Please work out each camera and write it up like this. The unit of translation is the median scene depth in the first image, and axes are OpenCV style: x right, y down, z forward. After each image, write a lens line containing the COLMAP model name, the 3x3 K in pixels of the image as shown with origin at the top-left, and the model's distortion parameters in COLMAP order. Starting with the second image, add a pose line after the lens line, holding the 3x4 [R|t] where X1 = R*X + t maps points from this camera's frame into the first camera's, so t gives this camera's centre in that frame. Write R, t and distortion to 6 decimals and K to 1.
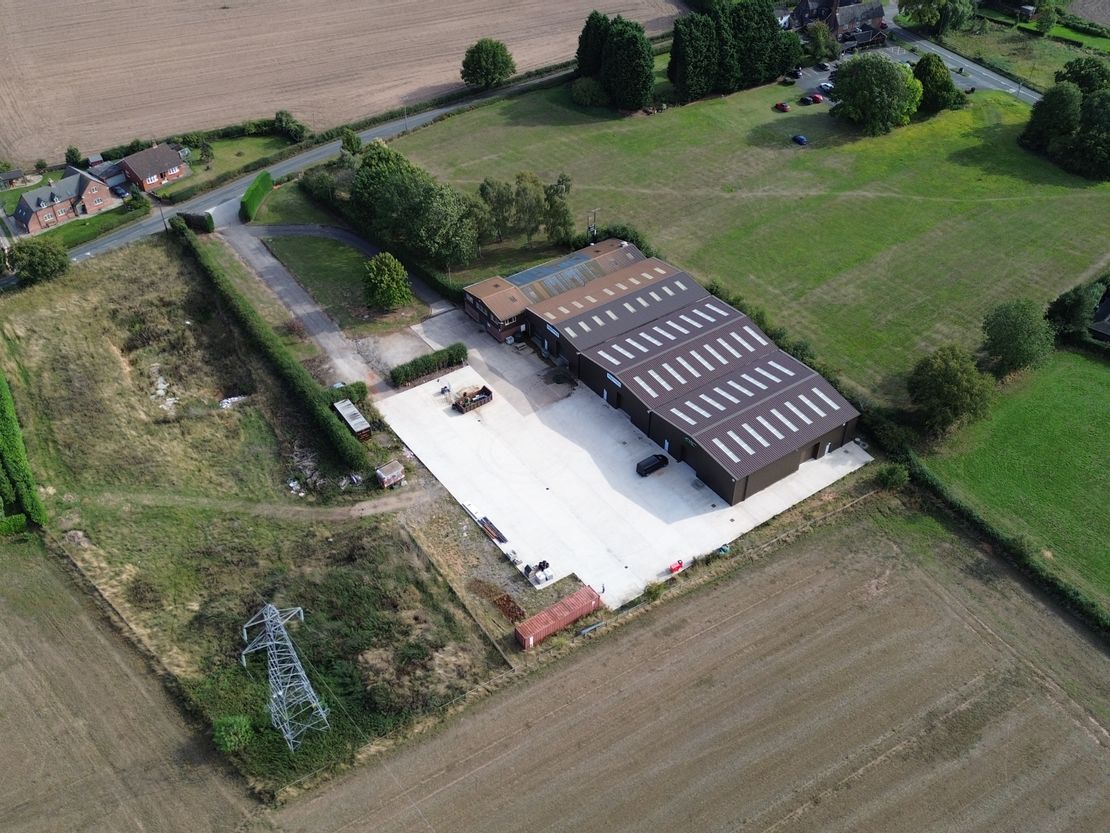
lens RADIAL K [[1034.5, 0, 555.0], [0, 1034.5, 416.5], [0, 0, 1]] dist [0.143001, -0.274551]
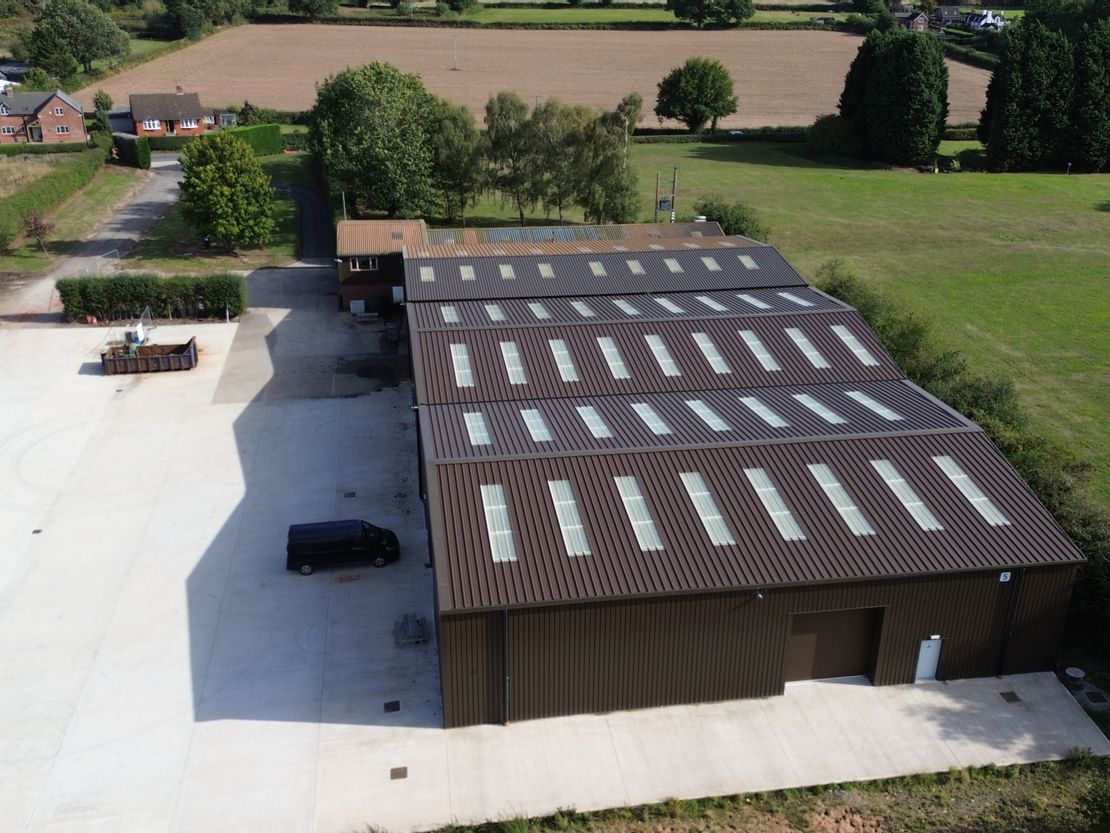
lens RADIAL K [[1041.4, 0, 559.1], [0, 1041.4, 411.9], [0, 0, 1]] dist [0.058595, -0.025224]
pose [[0.897146, 0.181017, -0.402942, 0.271202], [-0.291491, 0.927985, -0.232114, 0.061648], [0.331907, 0.325694, 0.885303, 0.707128]]
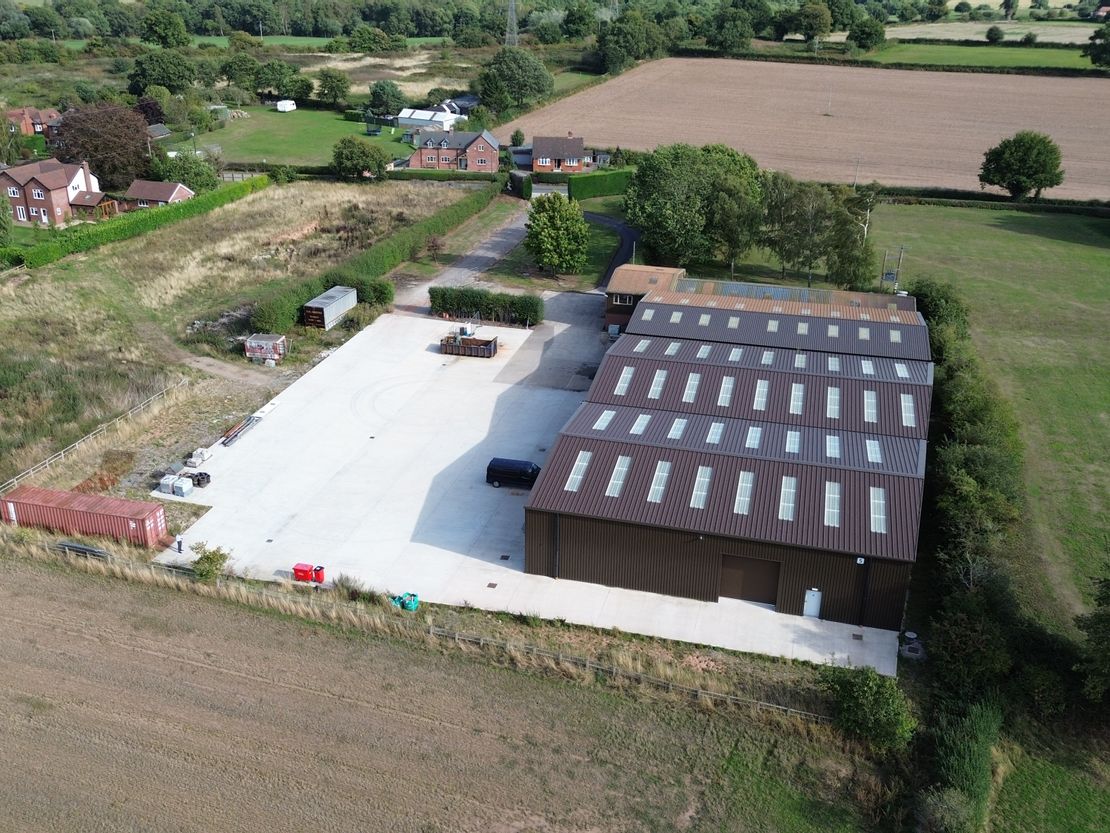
lens RADIAL K [[1034.5, 0, 555.0], [0, 1034.5, 416.5], [0, 0, 1]] dist [0.143001, -0.274551]
pose [[0.648304, 0.313606, -0.693797, 0.462962], [-0.504099, 0.859701, -0.082448, 0.053407], [0.570602, 0.403194, 0.715436, 0.597556]]
